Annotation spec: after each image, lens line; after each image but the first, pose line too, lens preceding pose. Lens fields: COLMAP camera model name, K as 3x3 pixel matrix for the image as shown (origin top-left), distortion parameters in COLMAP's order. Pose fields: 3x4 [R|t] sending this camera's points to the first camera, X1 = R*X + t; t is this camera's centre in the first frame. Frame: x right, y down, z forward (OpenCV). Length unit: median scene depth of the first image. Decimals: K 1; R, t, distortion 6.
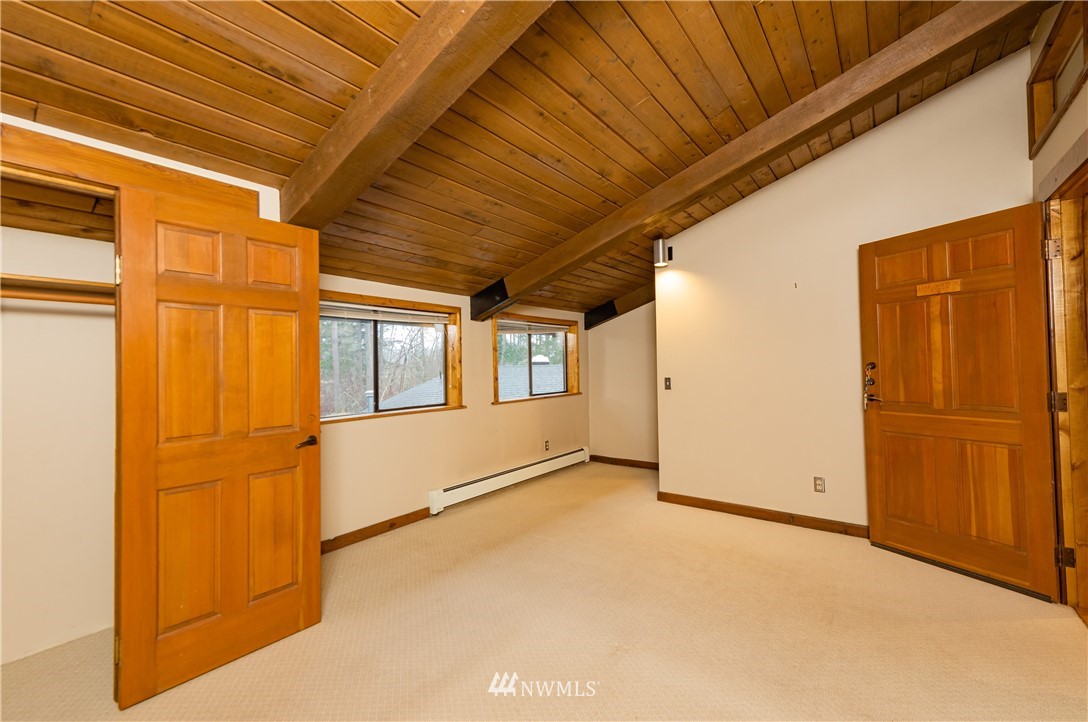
lens RADIAL K [[457.4, 0, 545.0], [0, 457.4, 355.6], [0, 0, 1]] dist [0.015379, -0.000360]
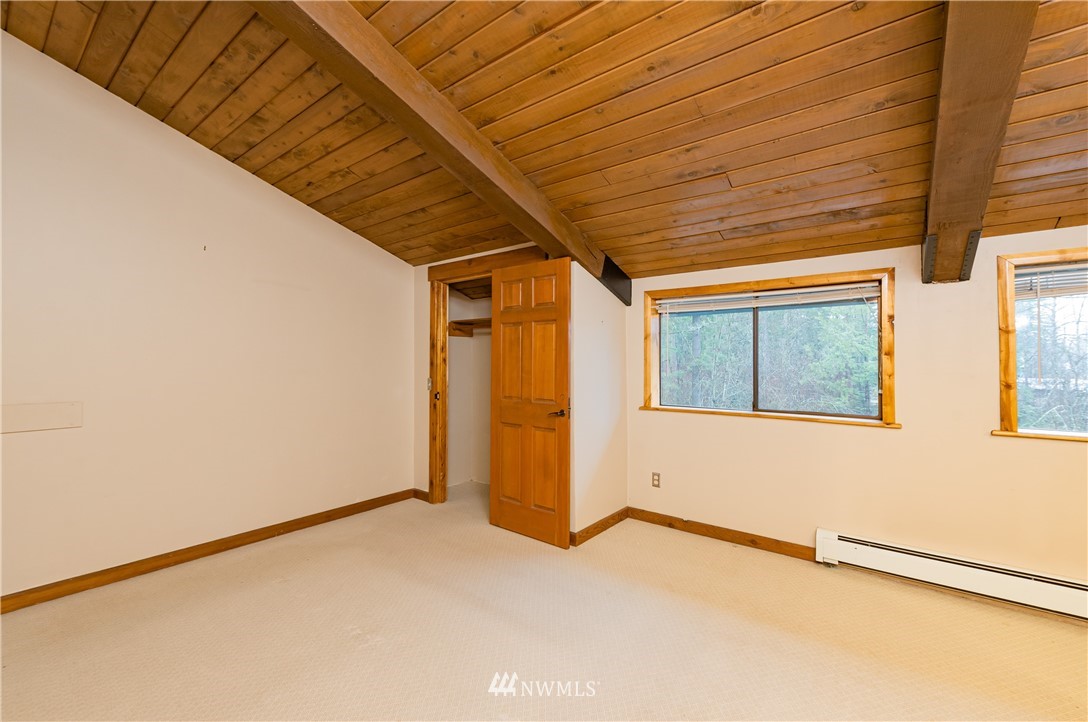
lens RADIAL K [[457.4, 0, 545.0], [0, 457.4, 355.6], [0, 0, 1]] dist [0.015379, -0.000360]
pose [[-0.020293, 0.001191, -0.999793, 0.661555], [0.019201, 0.999815, 0.000801, 0.008681], [0.999610, -0.019181, -0.020312, 0.758250]]
